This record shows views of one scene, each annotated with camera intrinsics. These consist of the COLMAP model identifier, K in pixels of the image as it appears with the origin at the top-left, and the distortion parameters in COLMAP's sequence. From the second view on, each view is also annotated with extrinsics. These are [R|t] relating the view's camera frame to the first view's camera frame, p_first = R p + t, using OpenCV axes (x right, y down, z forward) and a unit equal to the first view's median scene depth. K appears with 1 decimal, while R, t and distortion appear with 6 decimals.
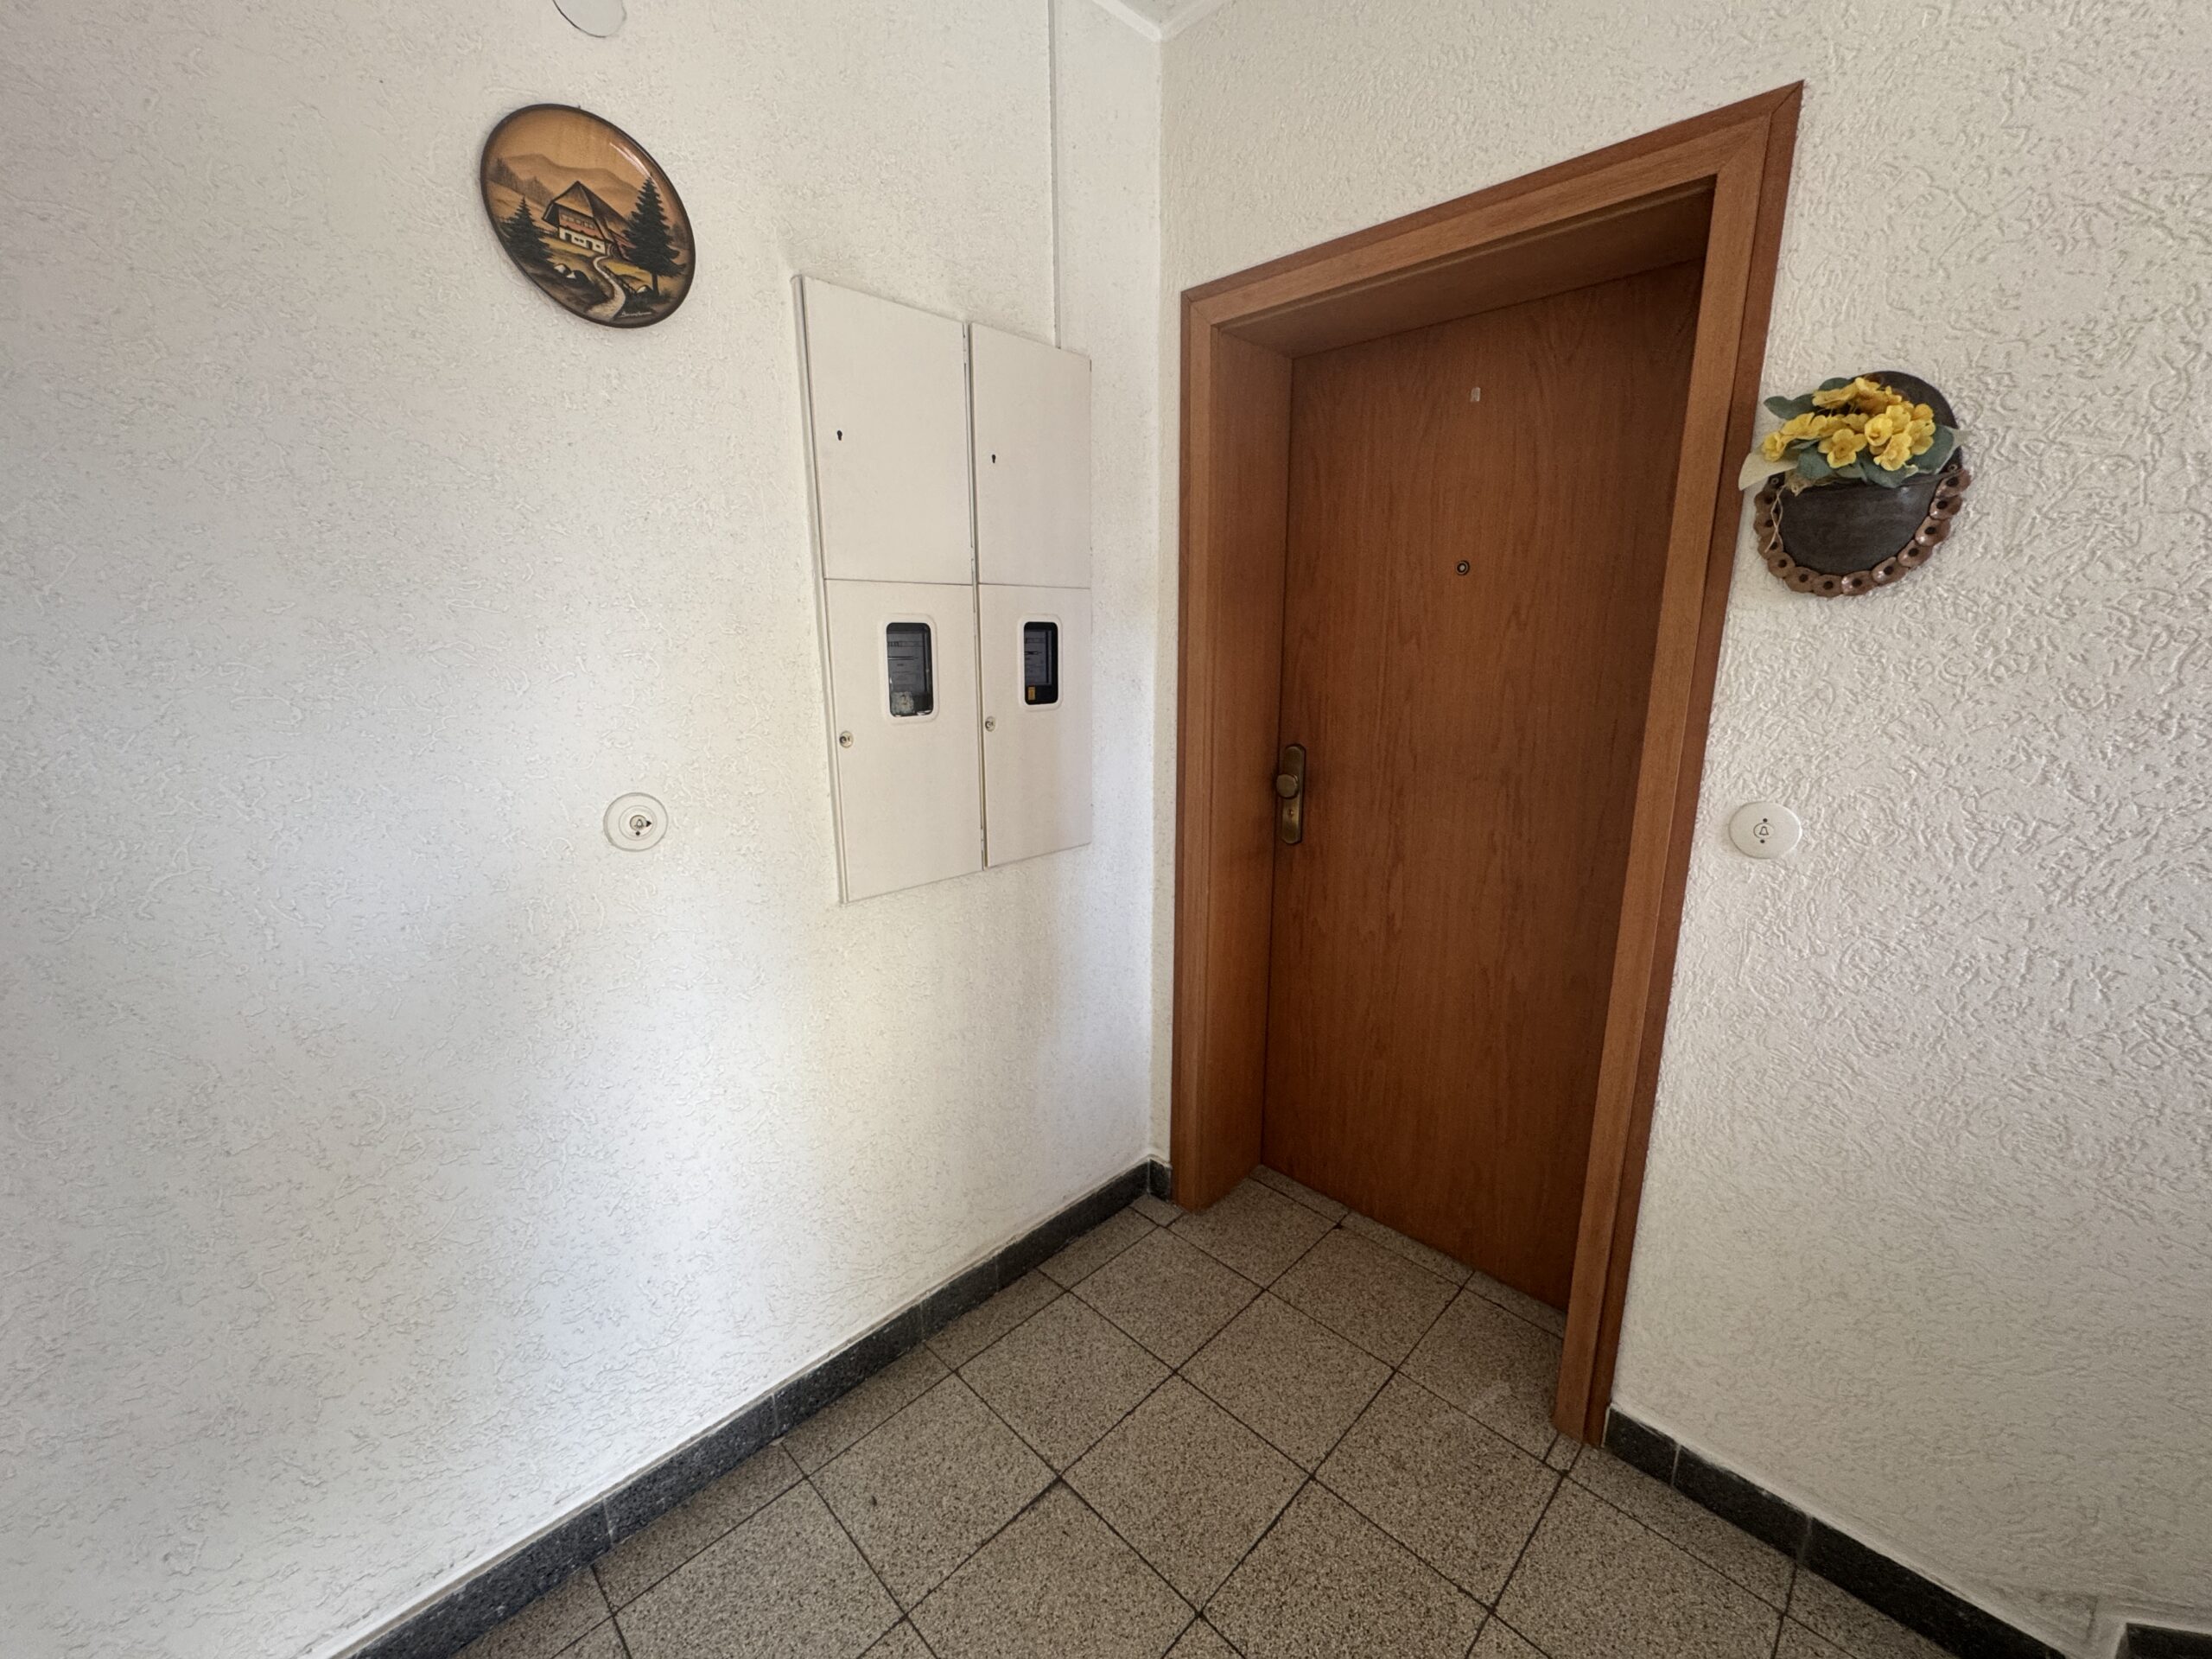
lens RADIAL K [[879.7, 0, 1106.5], [0, 879.7, 830.5], [0, 0, 1]] dist [-0.003963, -0.000469]
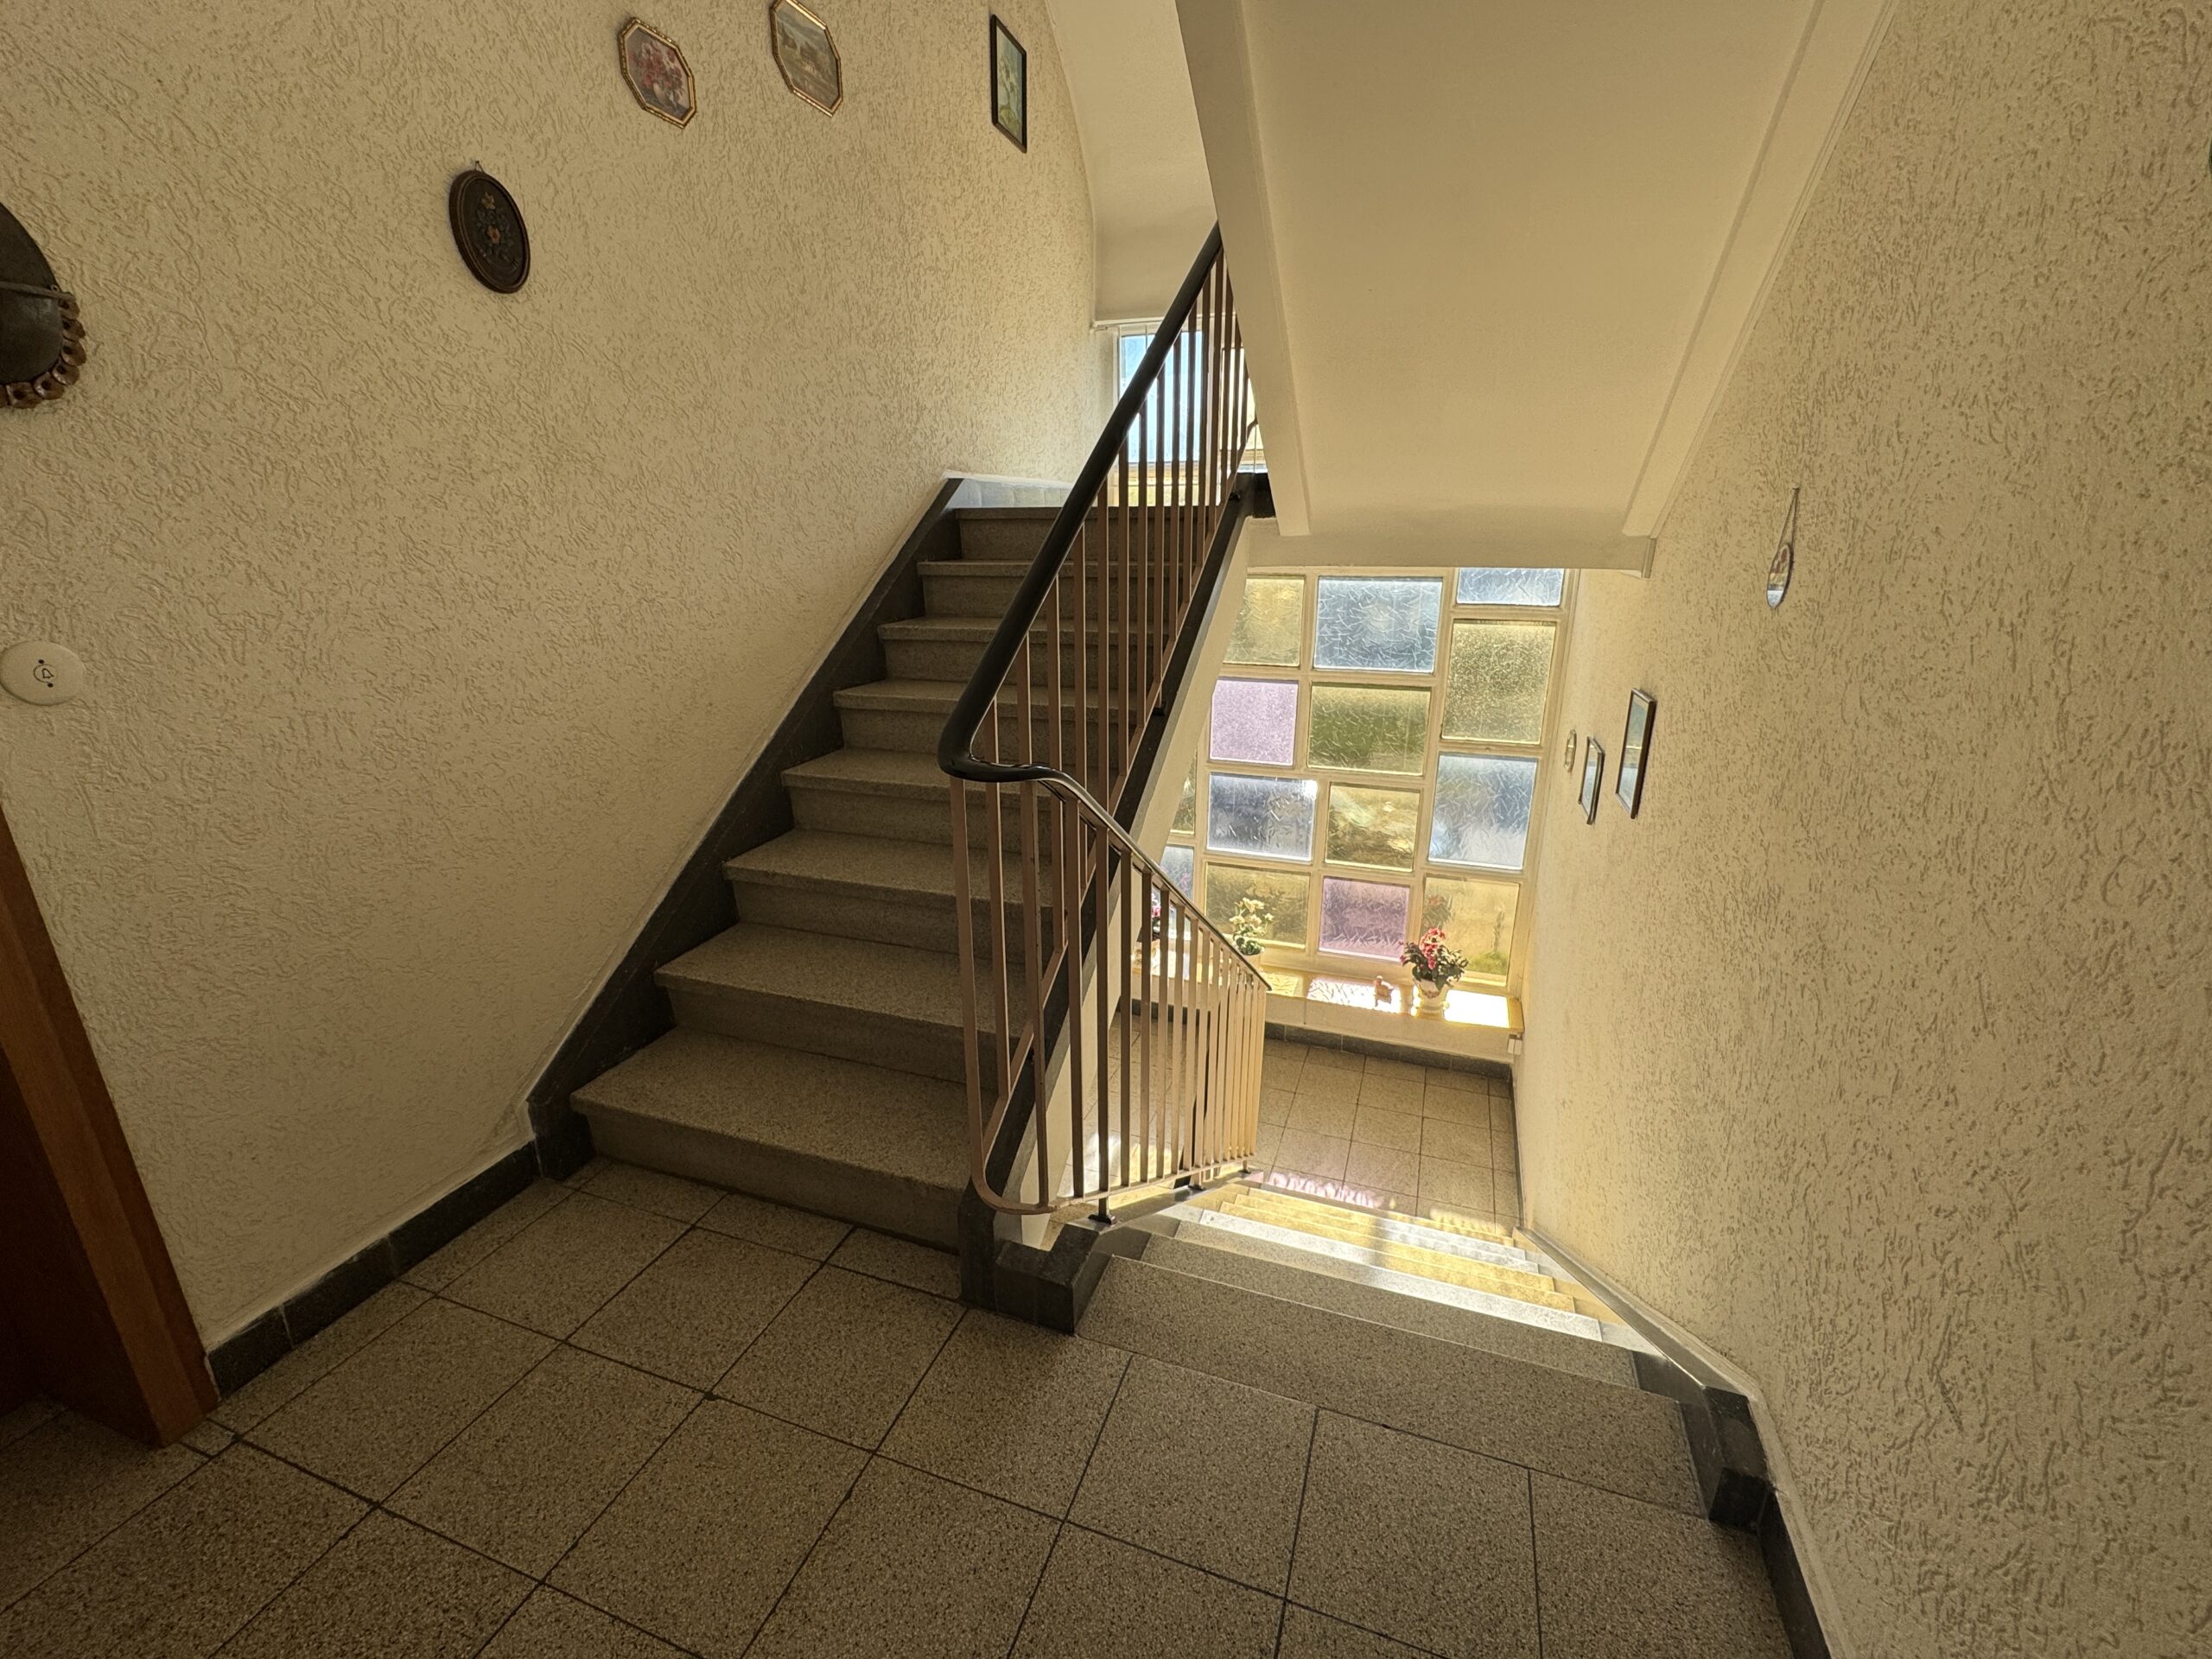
lens RADIAL K [[963.2, 0, 1104.3], [0, 963.2, 831.6], [0, 0, 1]] dist [0.000015, 0.000172]
pose [[-0.425407, -0.268502, 0.864254, -0.607151], [0.204736, 0.901664, 0.380901, -0.007553], [-0.881539, 0.338982, -0.328602, 0.398521]]
